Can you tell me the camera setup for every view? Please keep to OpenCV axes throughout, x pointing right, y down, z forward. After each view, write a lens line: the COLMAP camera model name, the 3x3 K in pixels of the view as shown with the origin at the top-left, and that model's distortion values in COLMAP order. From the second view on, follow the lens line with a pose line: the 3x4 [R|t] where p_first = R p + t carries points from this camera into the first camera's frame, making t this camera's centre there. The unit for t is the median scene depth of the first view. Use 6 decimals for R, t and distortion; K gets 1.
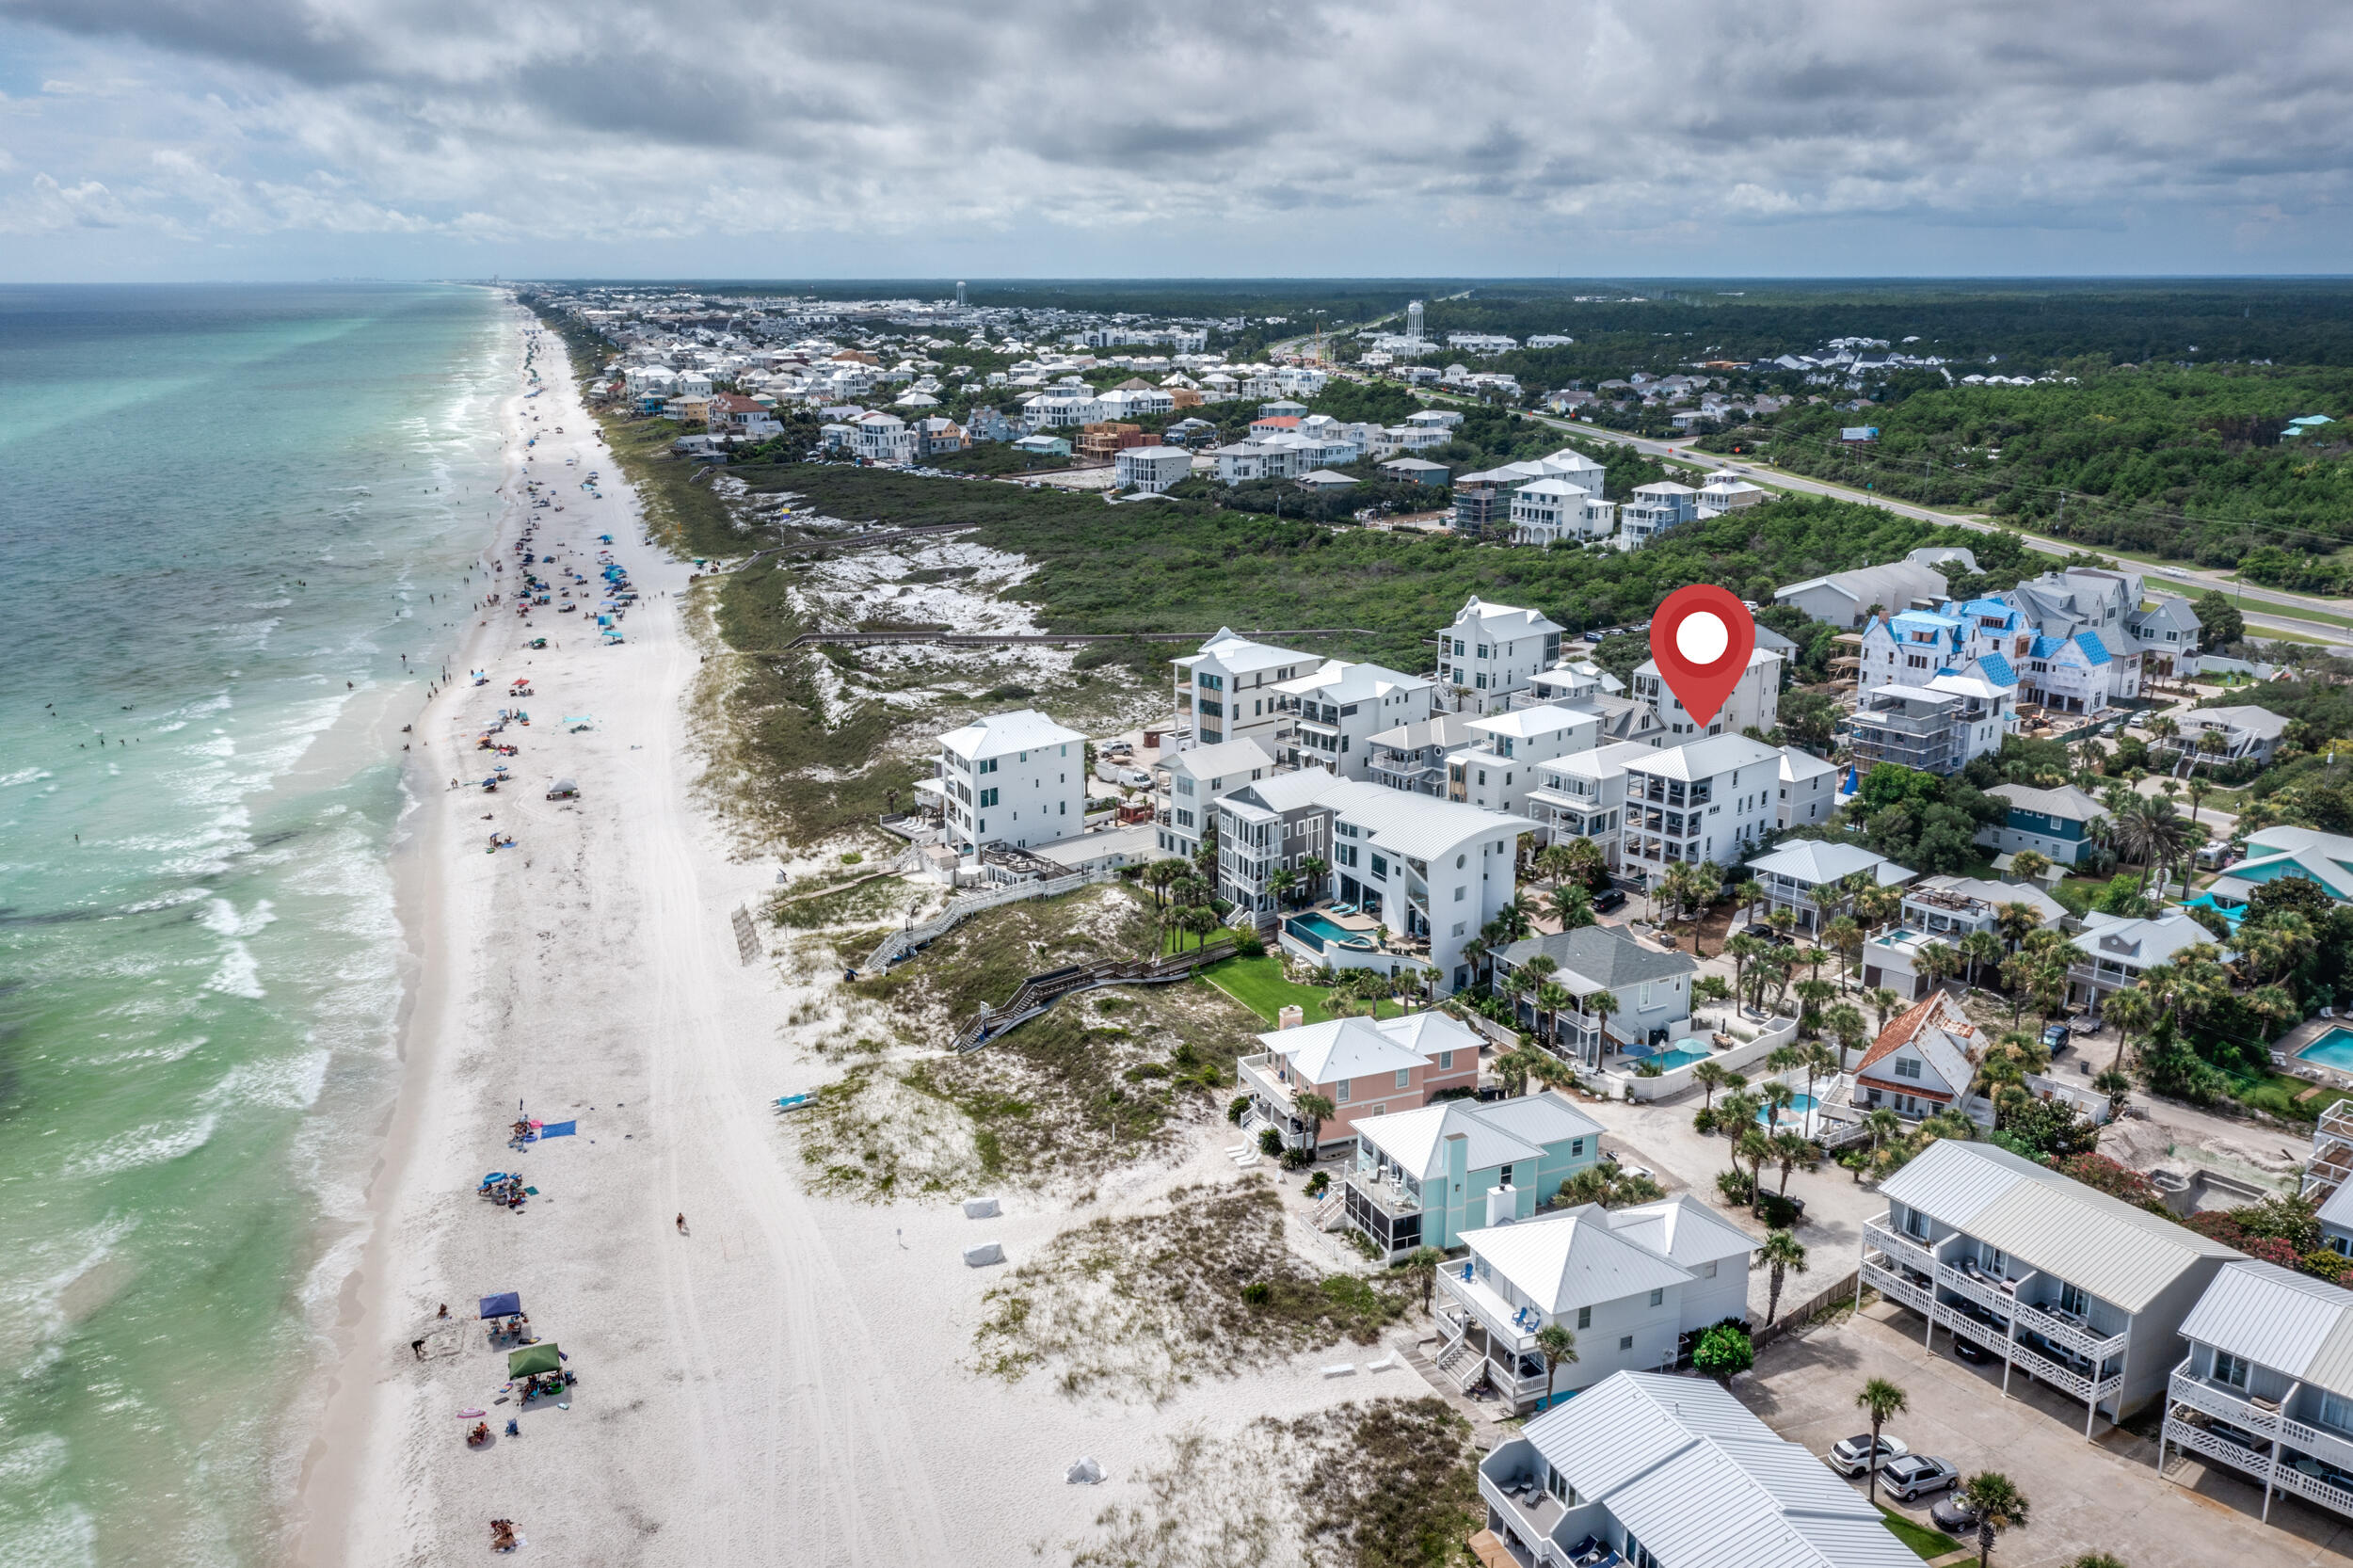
lens RADIAL K [[1870.8, 0, 1176.5], [0, 1870.8, 784.0], [0, 0, 1]] dist [-0.014696, 0.003506]
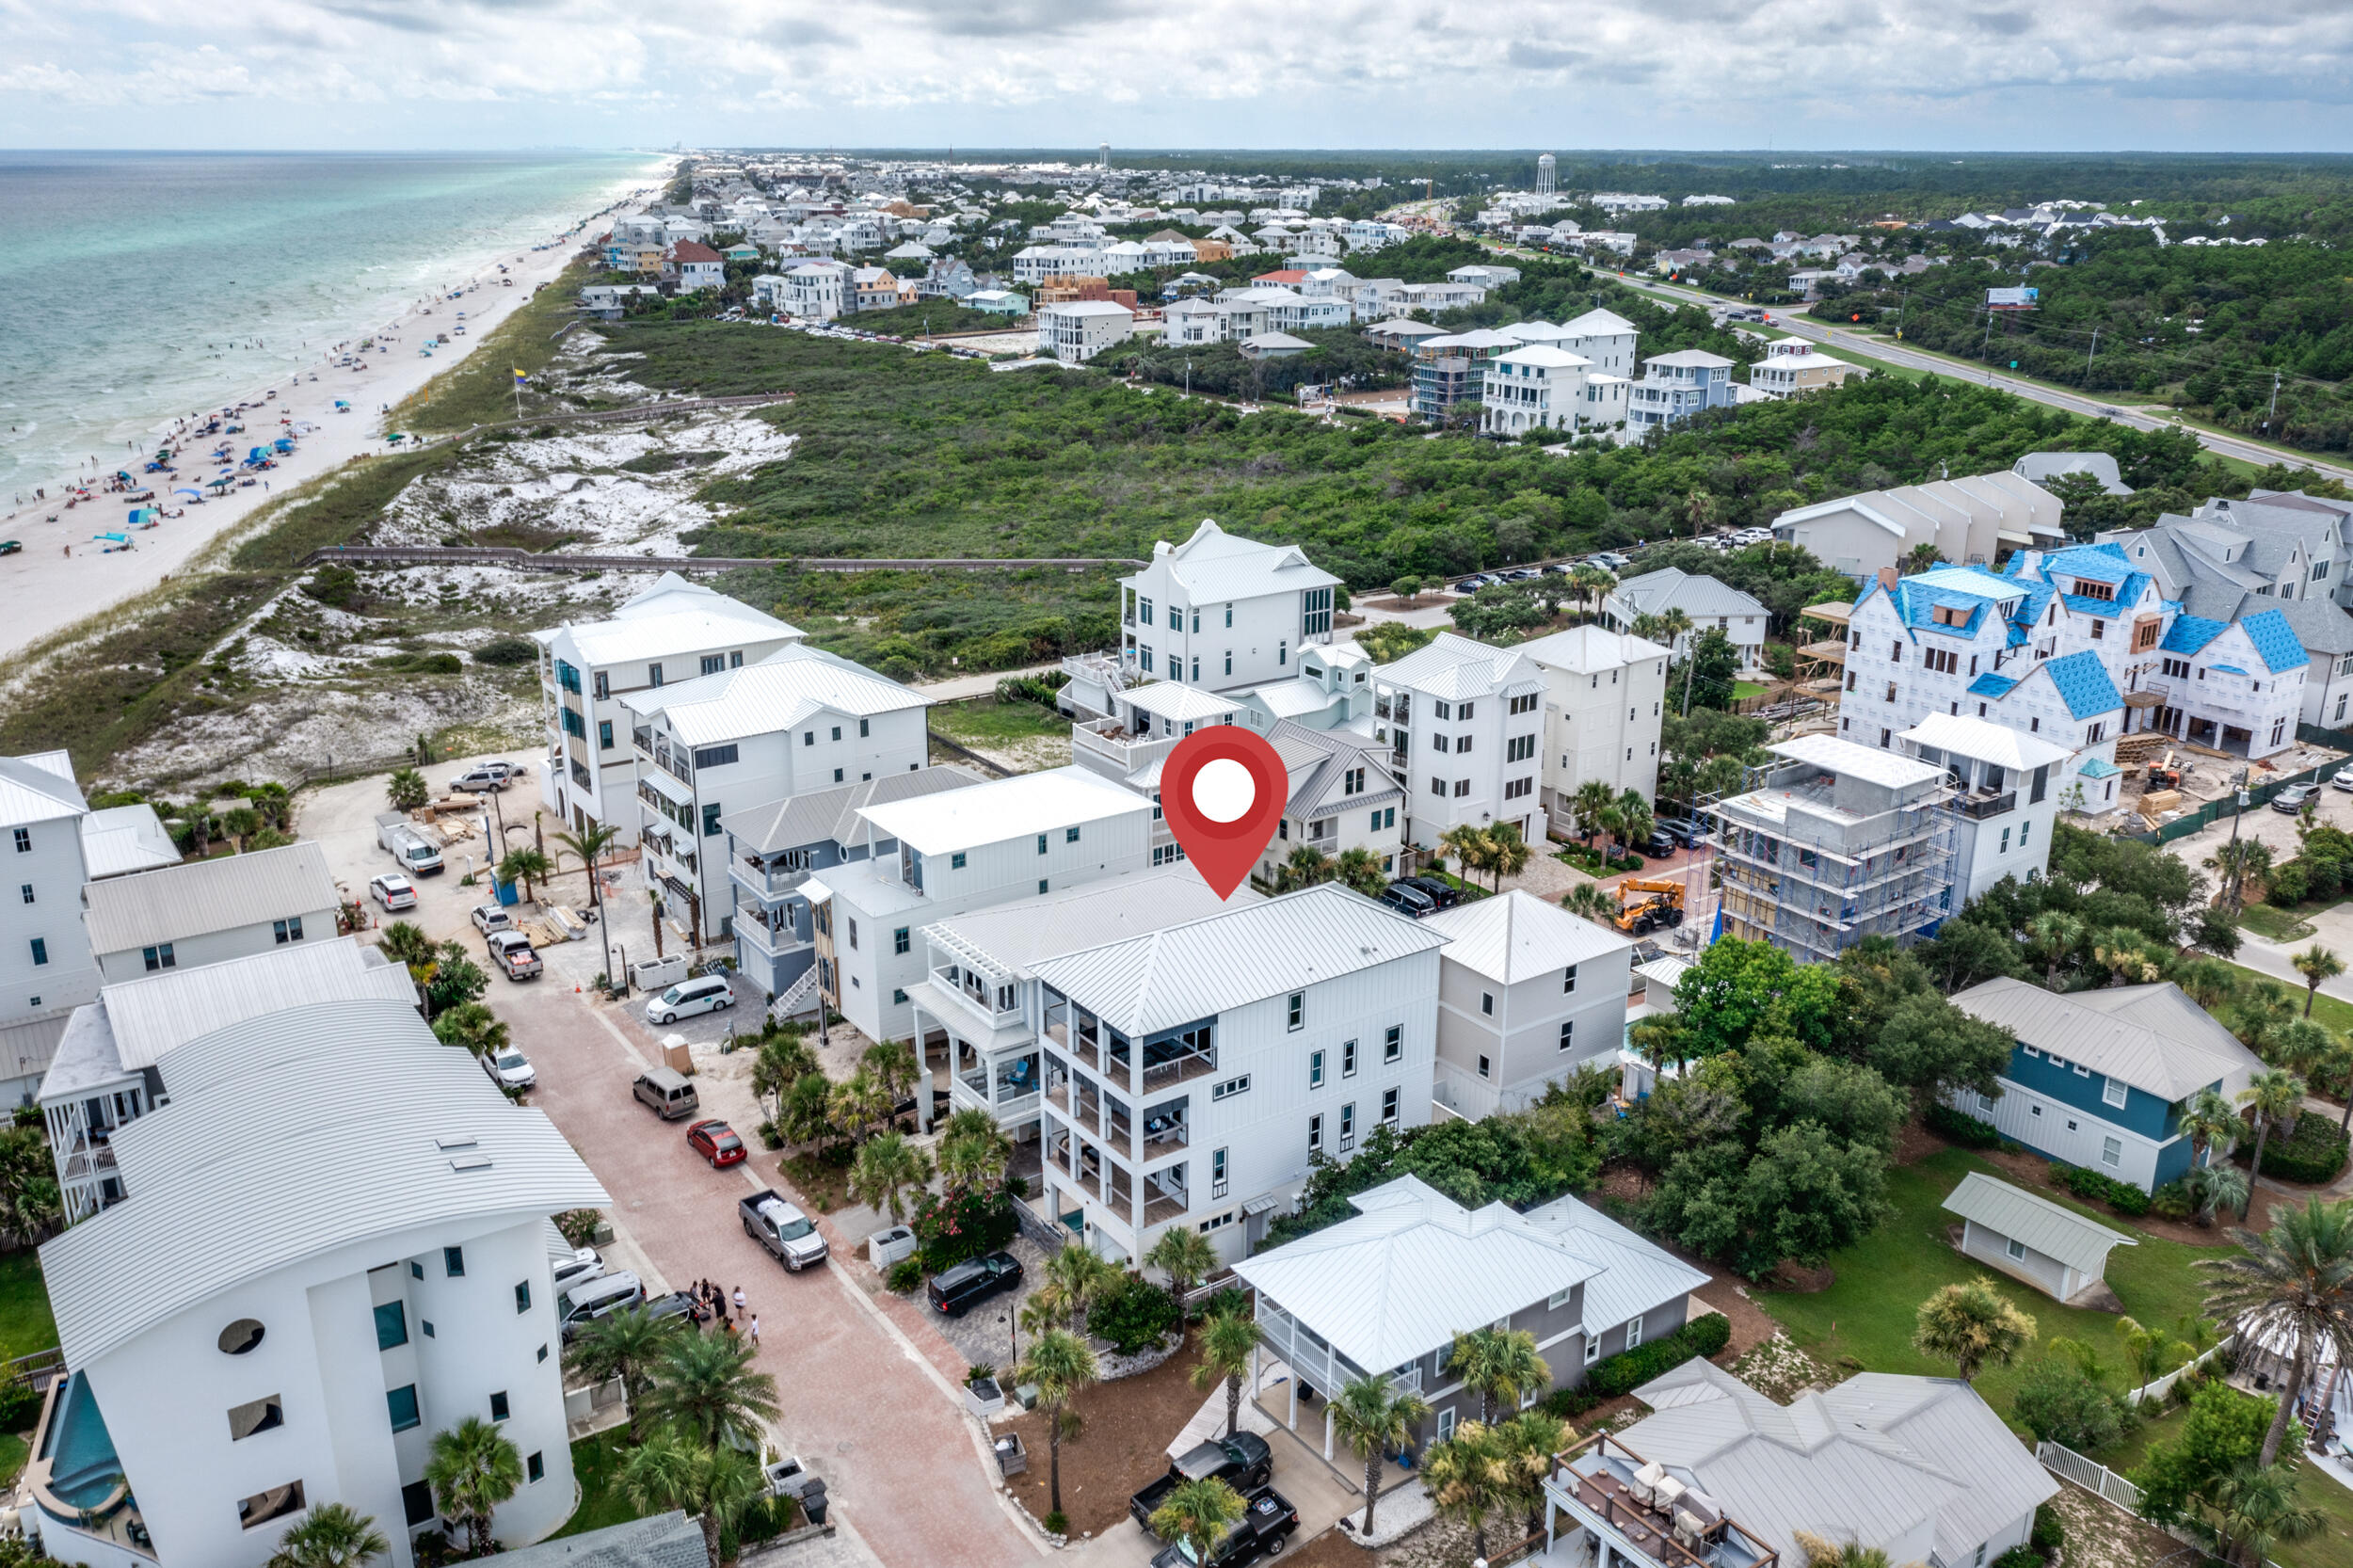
lens RADIAL K [[1870.8, 0, 1176.5], [0, 1870.8, 784.0], [0, 0, 1]] dist [-0.014696, 0.003506]
pose [[0.994738, 0.036728, -0.095637, 0.217724], [-0.030699, 0.997492, 0.063769, -0.055798], [0.097739, -0.060498, 0.993372, 0.407931]]
